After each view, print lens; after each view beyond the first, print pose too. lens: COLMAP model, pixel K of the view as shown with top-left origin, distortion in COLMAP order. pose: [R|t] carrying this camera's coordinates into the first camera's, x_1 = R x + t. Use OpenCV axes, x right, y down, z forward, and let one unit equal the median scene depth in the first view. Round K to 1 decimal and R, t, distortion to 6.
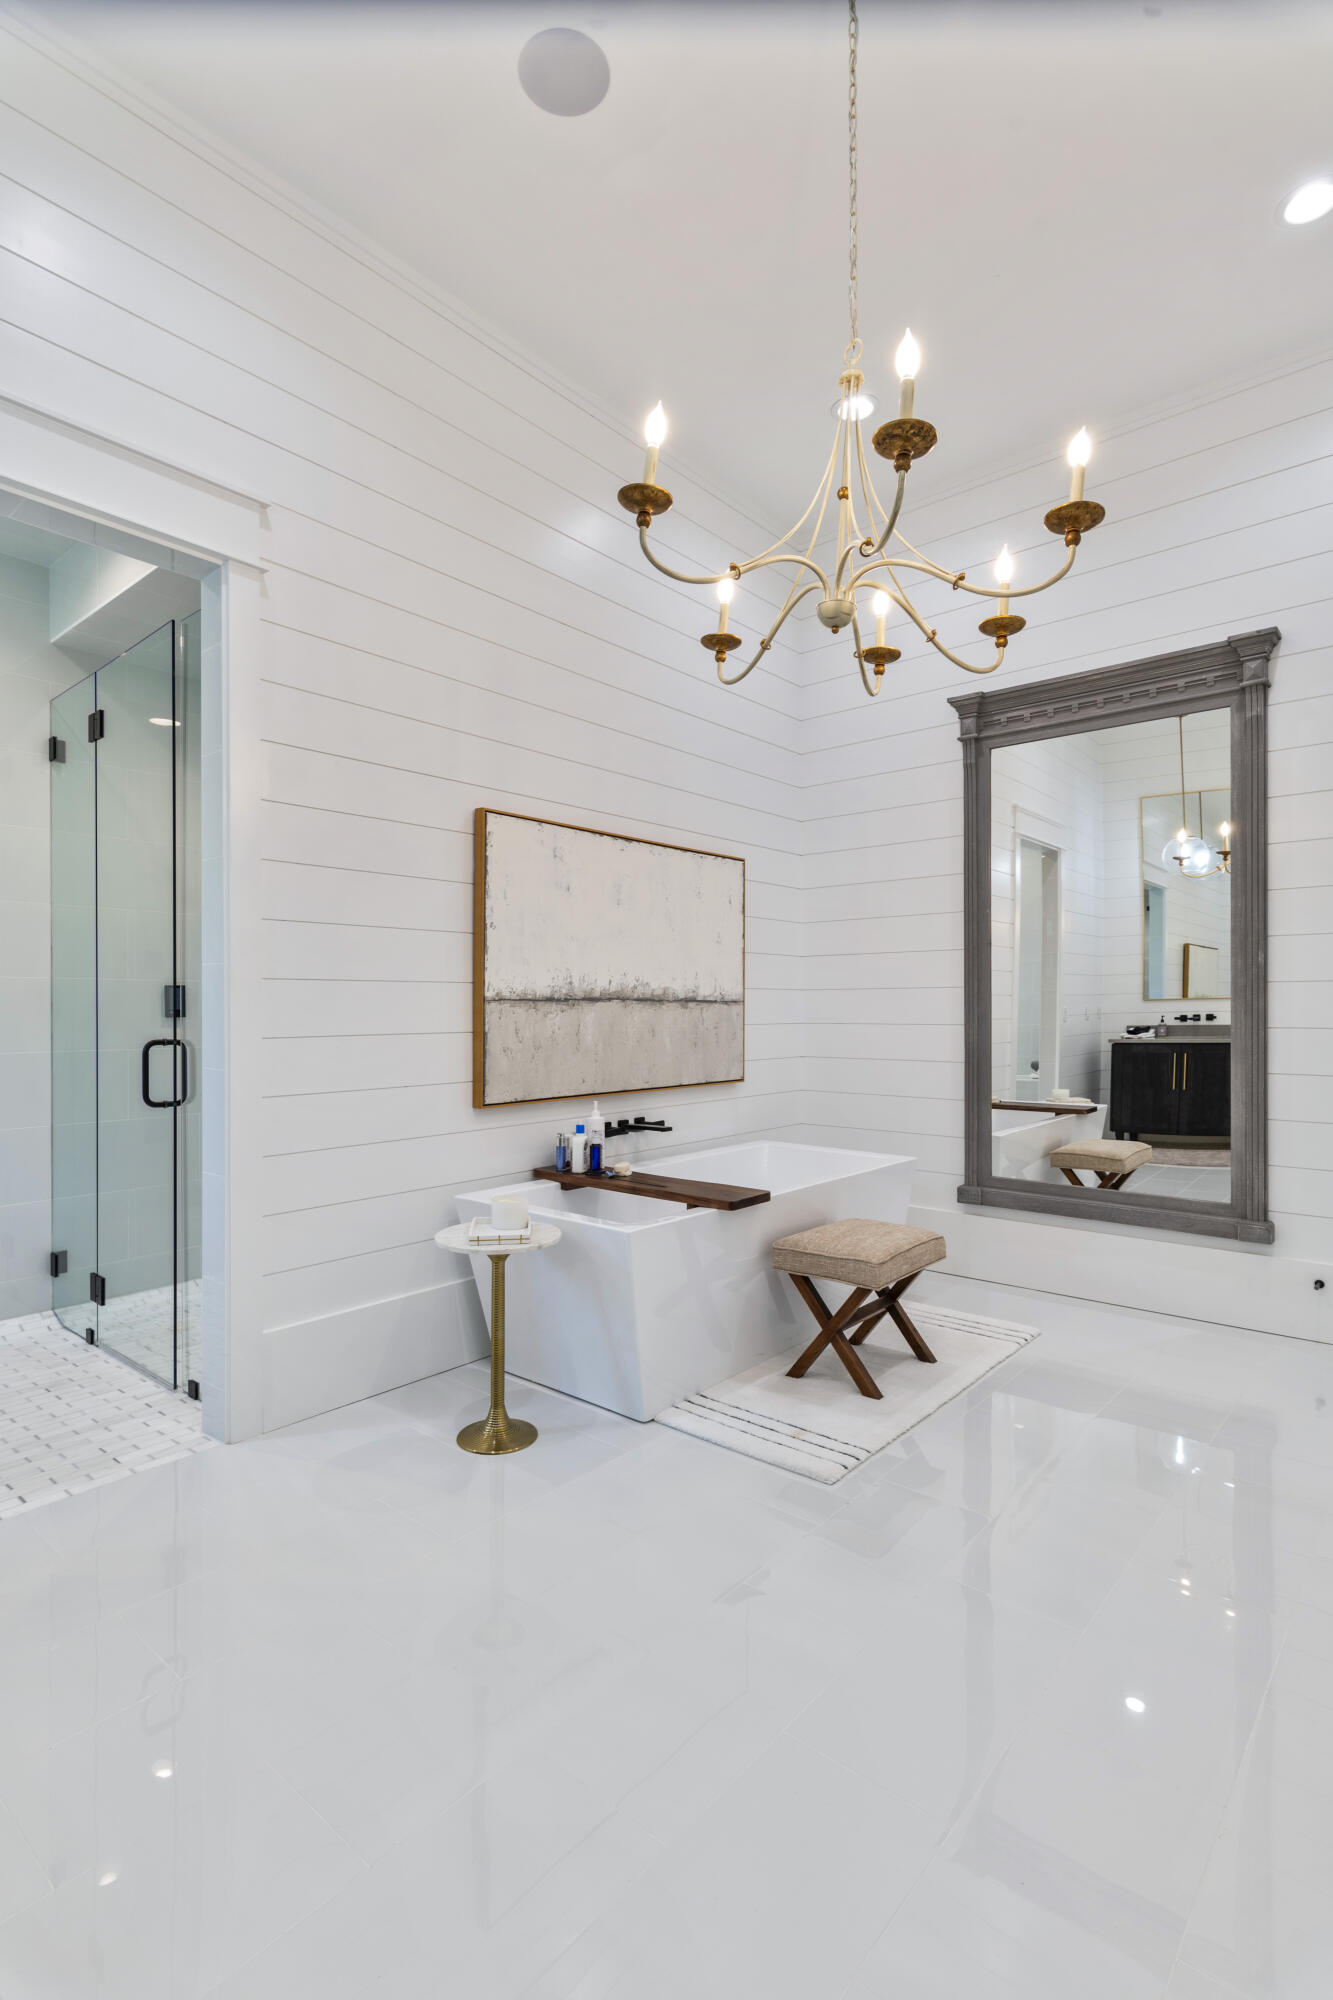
lens RADIAL K [[976.6, 0, 663.4], [0, 976.6, 1003.3], [0, 0, 1]] dist [0.001798, 0.000085]
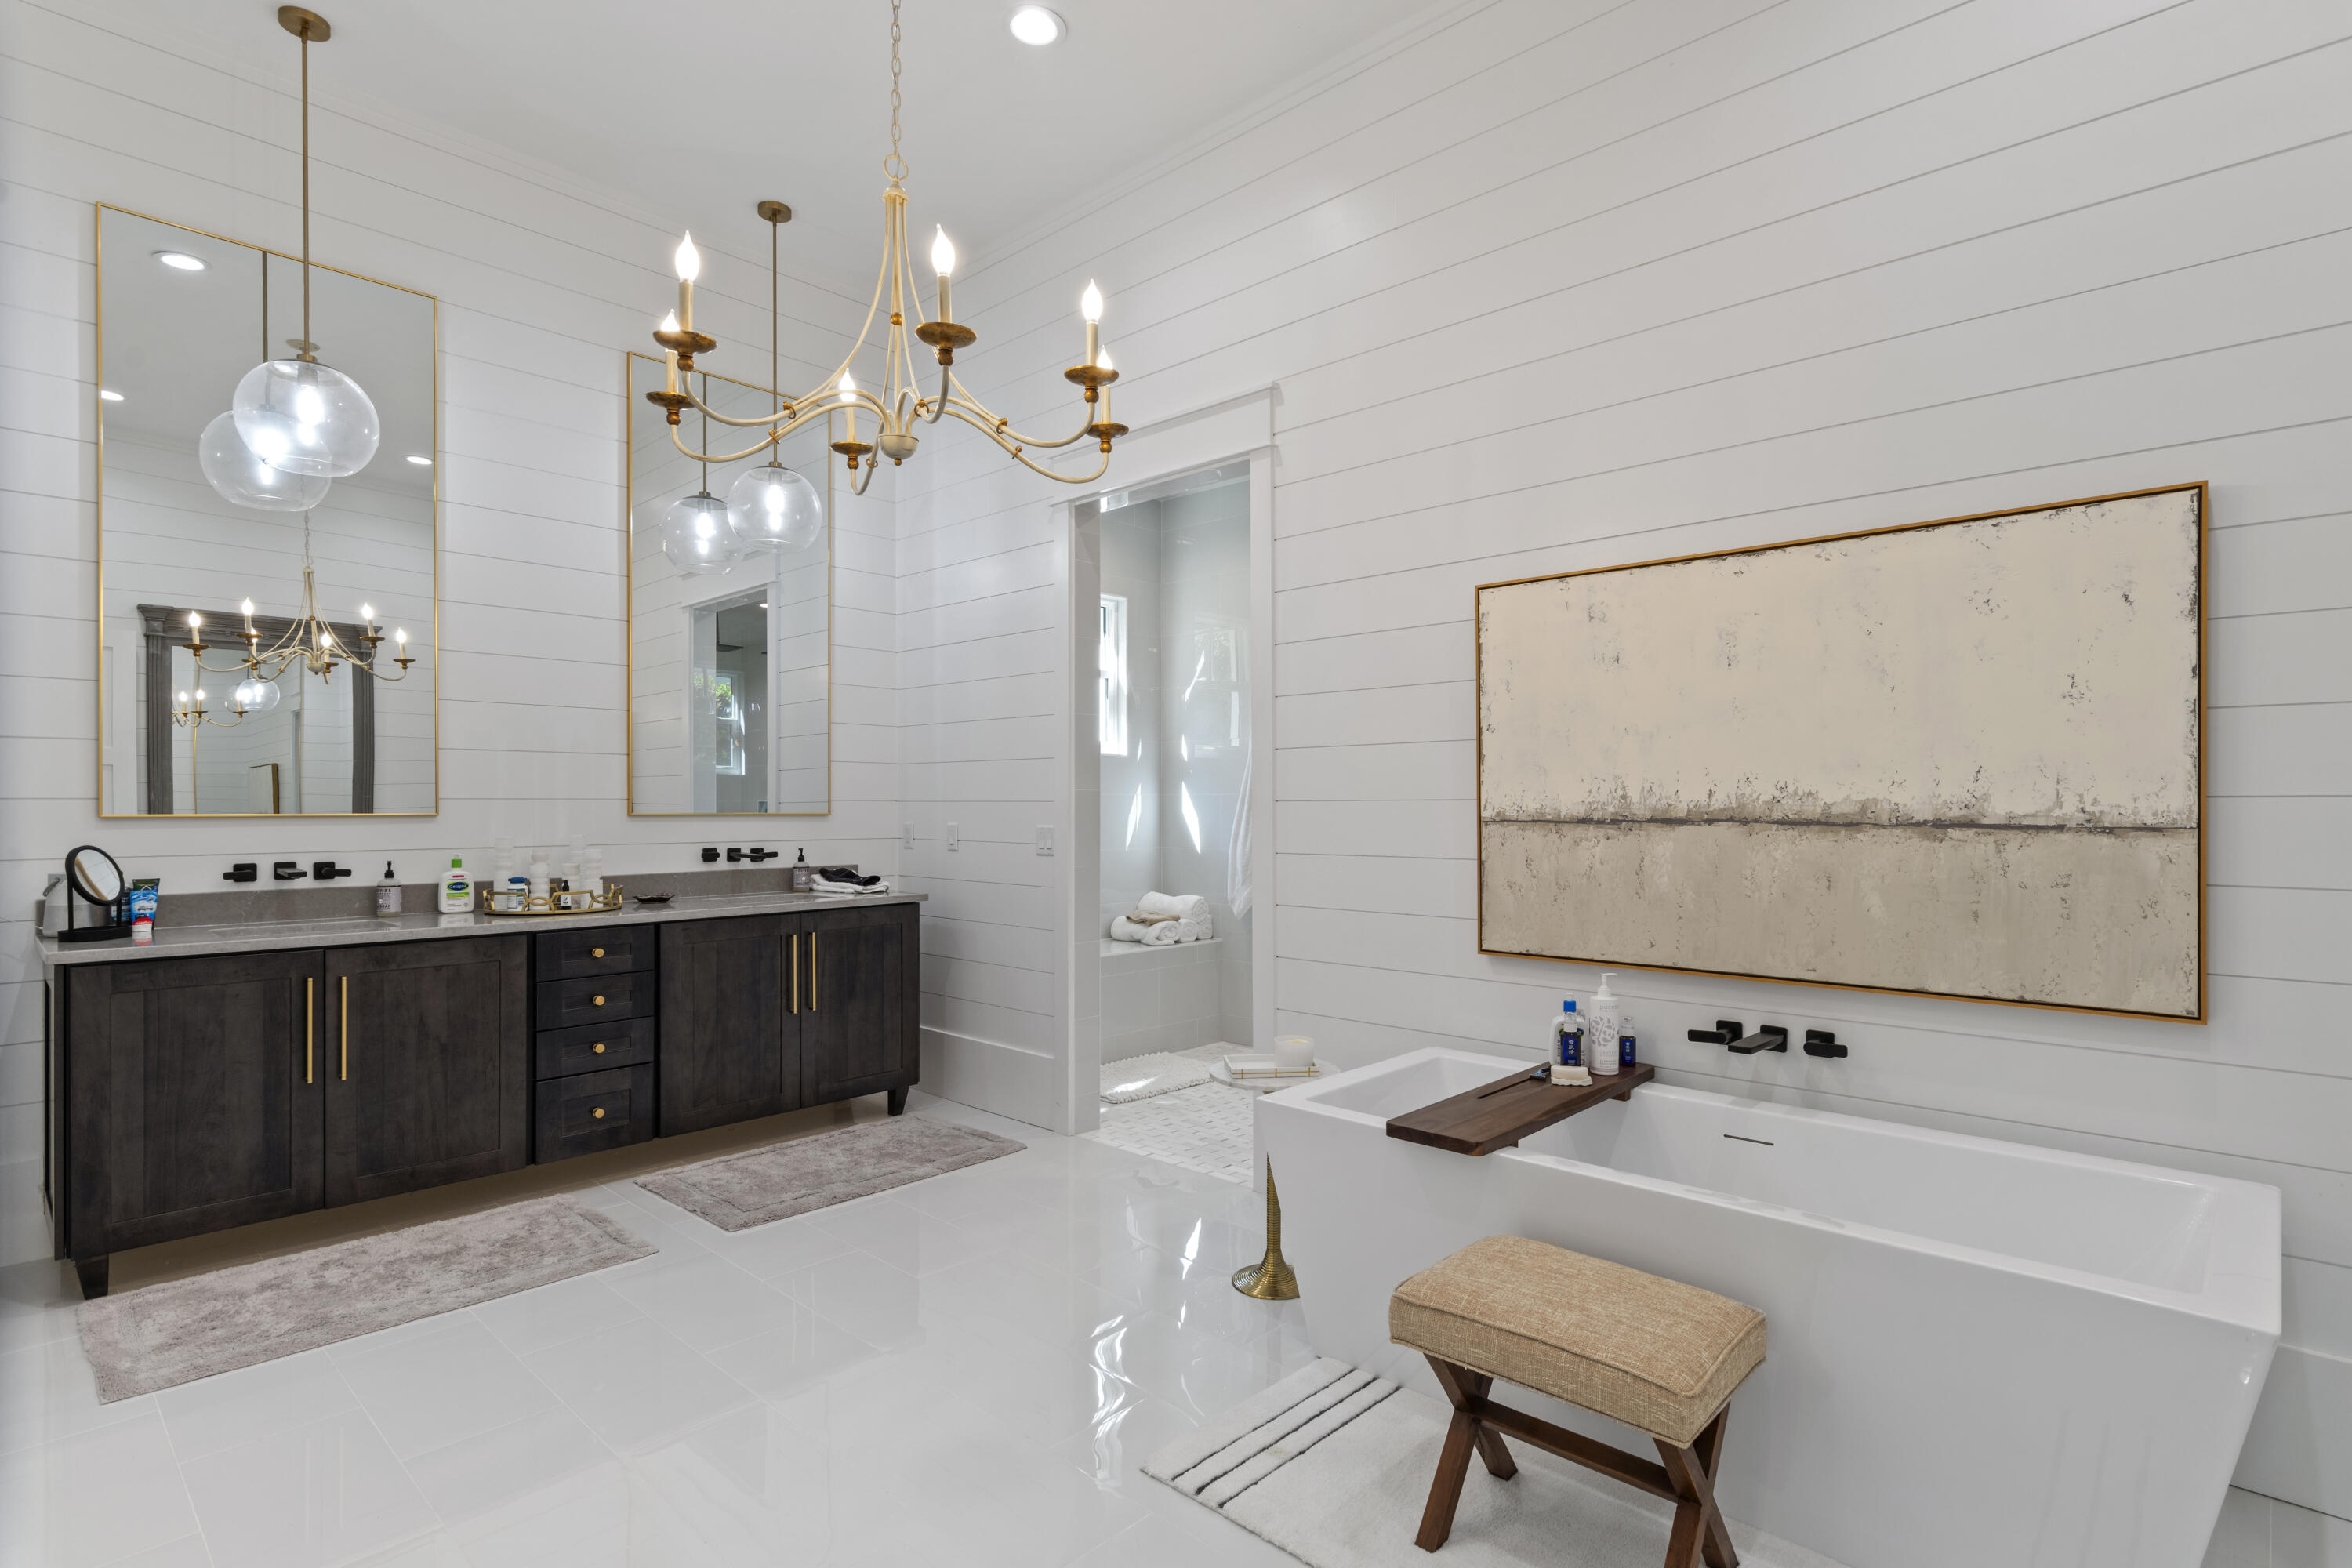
lens RADIAL K [[1148.5, 0, 1173.0], [0, 1148.5, 798.1], [0, 0, 1]] dist [0.001798, 0.000085]
pose [[-0.056211, -0.005681, -0.998403, 0.706863], [0.002680, 0.999979, -0.005841, -0.015750], [0.998415, -0.003004, -0.056195, 0.716513]]
